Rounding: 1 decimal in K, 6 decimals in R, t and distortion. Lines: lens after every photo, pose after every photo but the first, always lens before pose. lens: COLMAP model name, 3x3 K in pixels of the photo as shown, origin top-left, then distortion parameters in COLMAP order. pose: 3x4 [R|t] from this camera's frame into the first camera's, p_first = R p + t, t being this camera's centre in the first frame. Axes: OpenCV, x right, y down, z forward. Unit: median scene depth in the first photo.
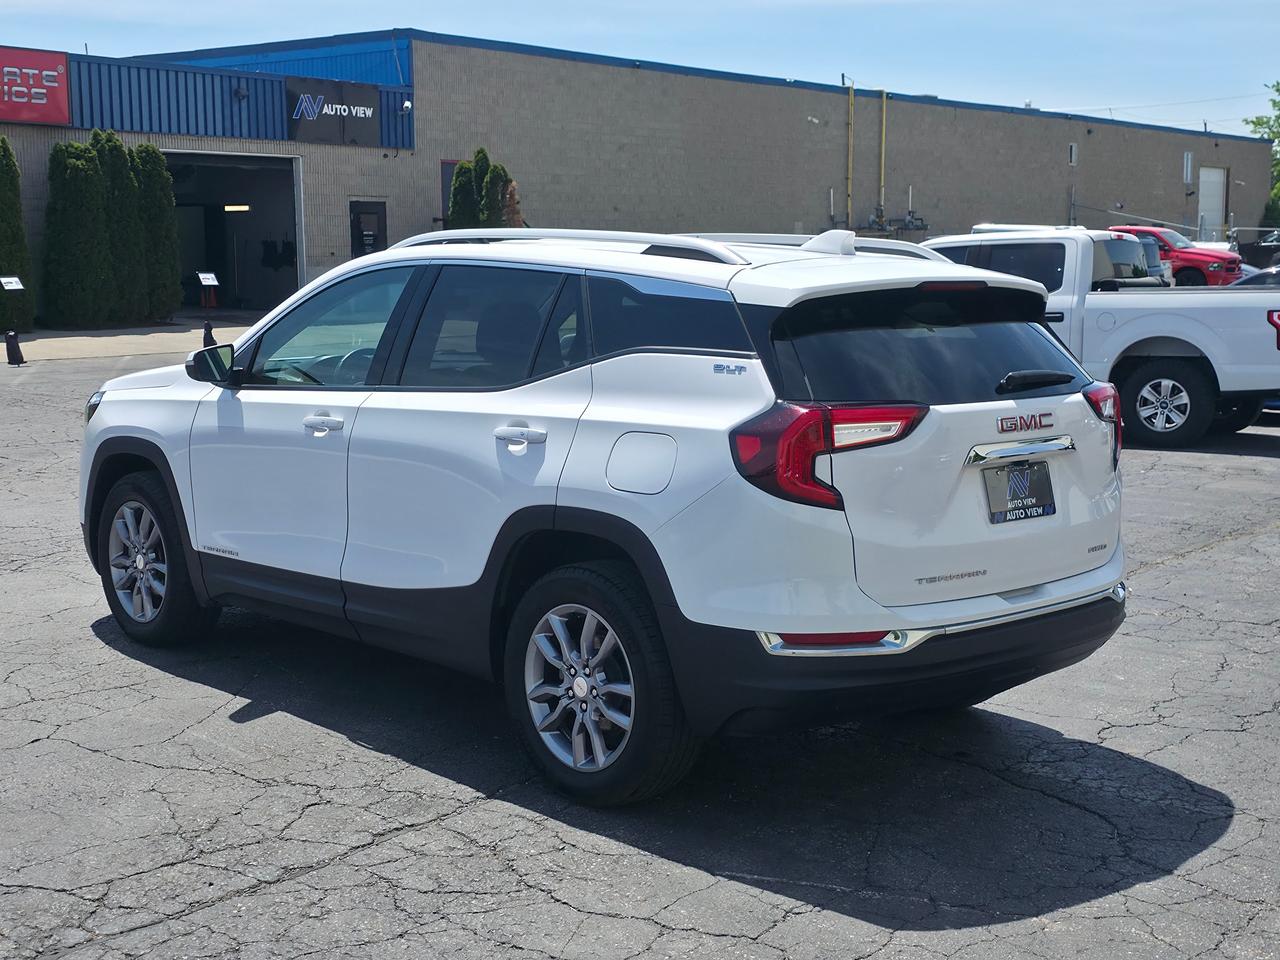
lens RADIAL K [[1702.6, 0, 684.2], [0, 1702.6, 473.4], [0, 0, 1]] dist [0.195427, -0.523873]
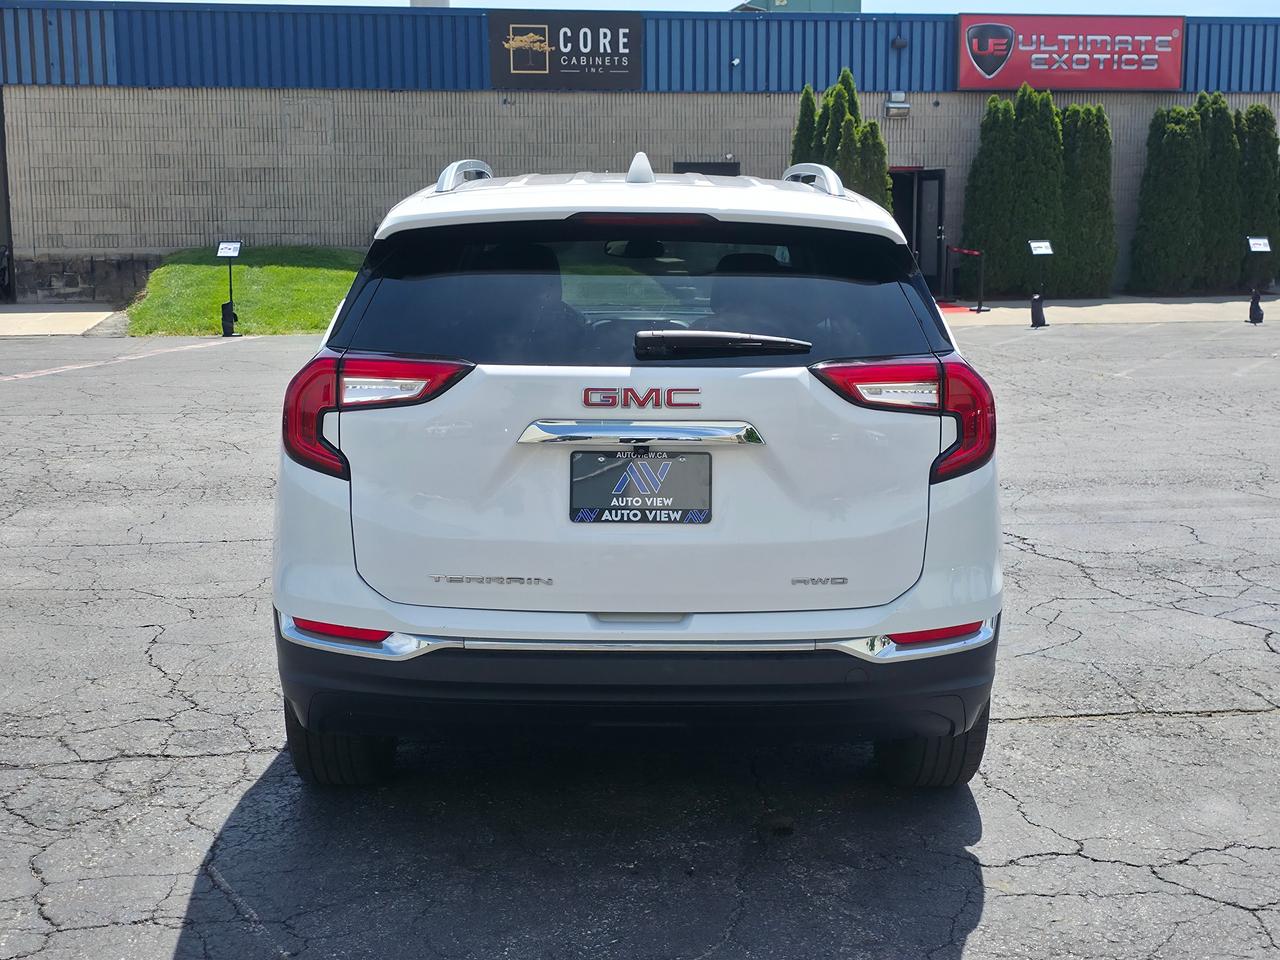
lens RADIAL K [[1725.7, 0, 635.7], [0, 1725.7, 431.5], [0, 0, 1]] dist [0.151221, -0.388206]
pose [[0.731326, 0.080622, -0.677247, 0.710771], [-0.086576, 0.995930, 0.025070, -0.033068], [0.676511, 0.040299, 0.735329, 0.424135]]
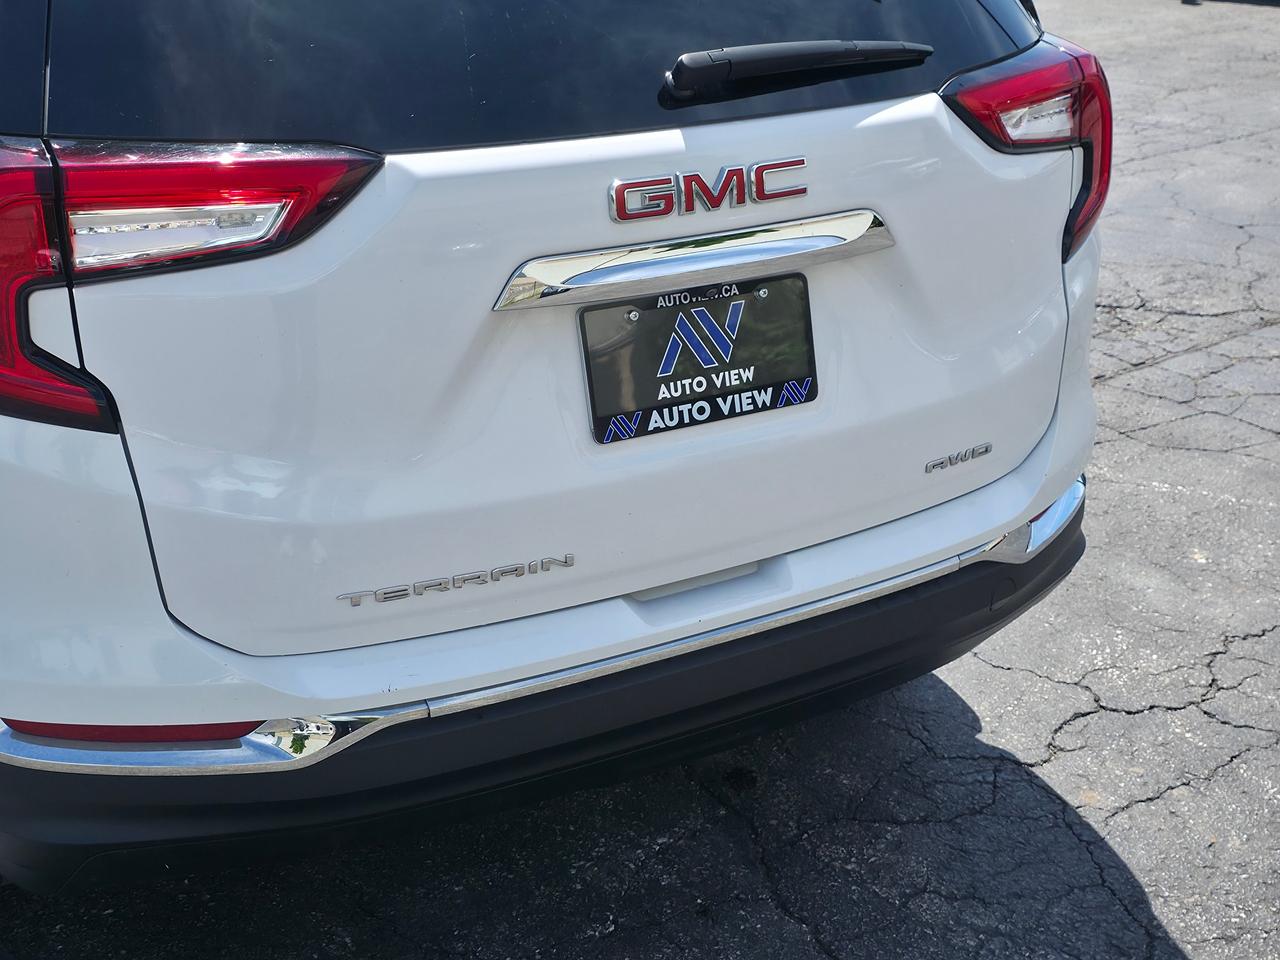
lens RADIAL K [[1713.0, 0, 640.0], [0, 1713.0, 480.0], [0, 0, 1]] dist [0.171710, -0.532790]
pose [[0.971348, 0.083369, -0.222561, 0.272760], [-0.021711, 0.963667, 0.266224, -0.069153], [0.236669, -0.253764, 0.937865, 0.598387]]
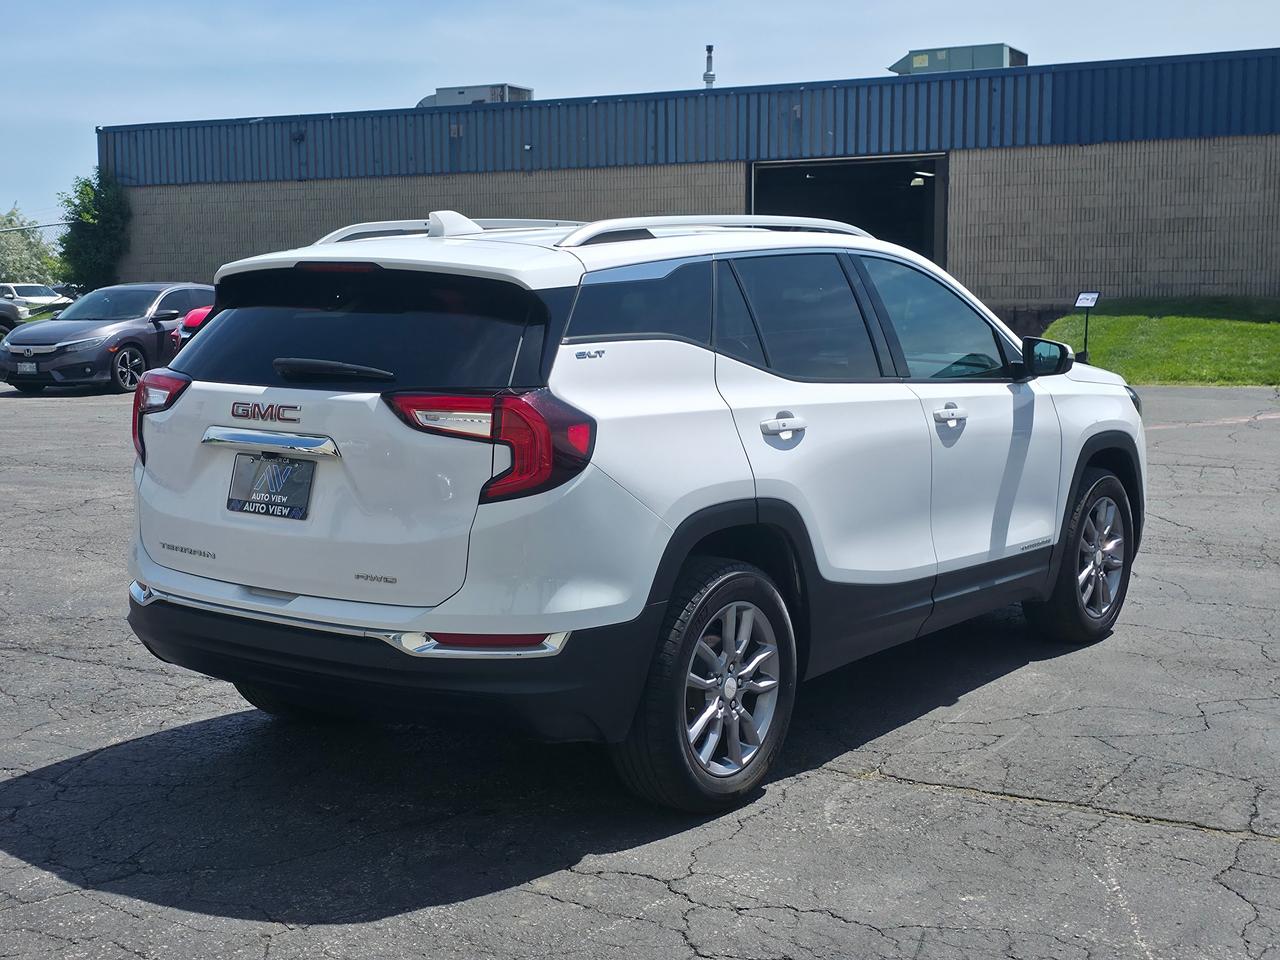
lens RADIAL K [[1725.7, 0, 635.7], [0, 1725.7, 431.5], [0, 0, 1]] dist [0.151221, -0.388206]
pose [[0.158974, 0.086963, -0.983445, 1.149638], [-0.124109, 0.989972, 0.067477, -0.106714], [0.979451, 0.111327, 0.168172, 1.024041]]
